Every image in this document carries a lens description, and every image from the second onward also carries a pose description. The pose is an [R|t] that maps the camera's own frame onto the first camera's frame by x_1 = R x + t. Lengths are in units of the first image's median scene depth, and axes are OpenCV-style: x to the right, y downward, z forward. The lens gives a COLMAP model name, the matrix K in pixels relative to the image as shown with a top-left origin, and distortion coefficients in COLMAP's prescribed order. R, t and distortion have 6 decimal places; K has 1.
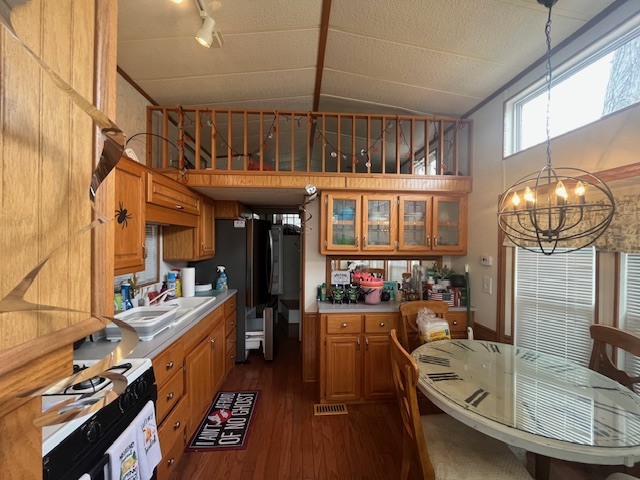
lens RADIAL K [[257.6, 0, 318.7], [0, 257.6, 242.4], [0, 0, 1]] dist [-0.003704, -0.000063]
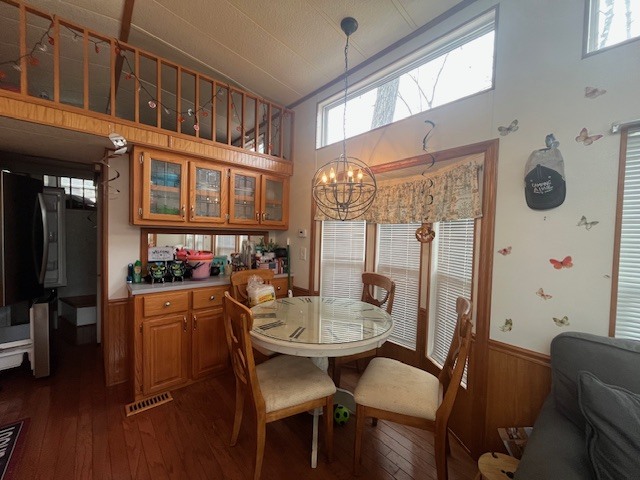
lens RADIAL K [[256.9, 0, 319.6], [0, 256.9, 242.3], [0, 0, 1]] dist [-0.003256, -0.000336]
pose [[0.792619, -0.007390, 0.609672, -0.021119], [-0.017186, 0.999258, 0.034456, 0.067933], [-0.609475, -0.037789, 0.791904, -0.007238]]
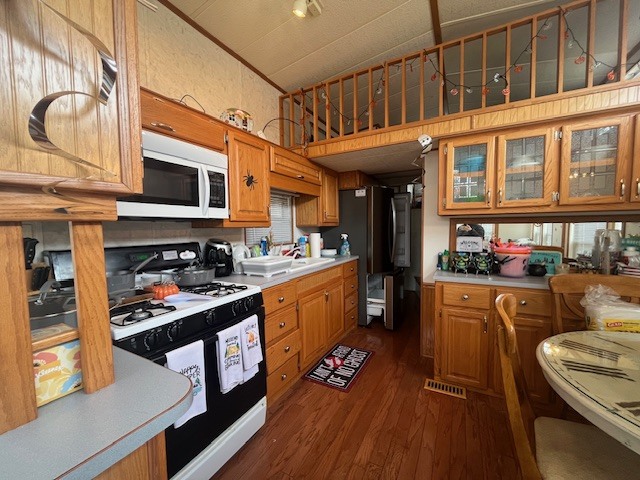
lens RADIAL K [[256.9, 0, 319.6], [0, 256.9, 242.3], [0, 0, 1]] dist [-0.003256, -0.000336]
pose [[0.840918, 0.013693, -0.540989, 0.147054], [0.016559, 0.998561, 0.051013, 0.091478], [0.540909, -0.051856, 0.839481, 0.052478]]
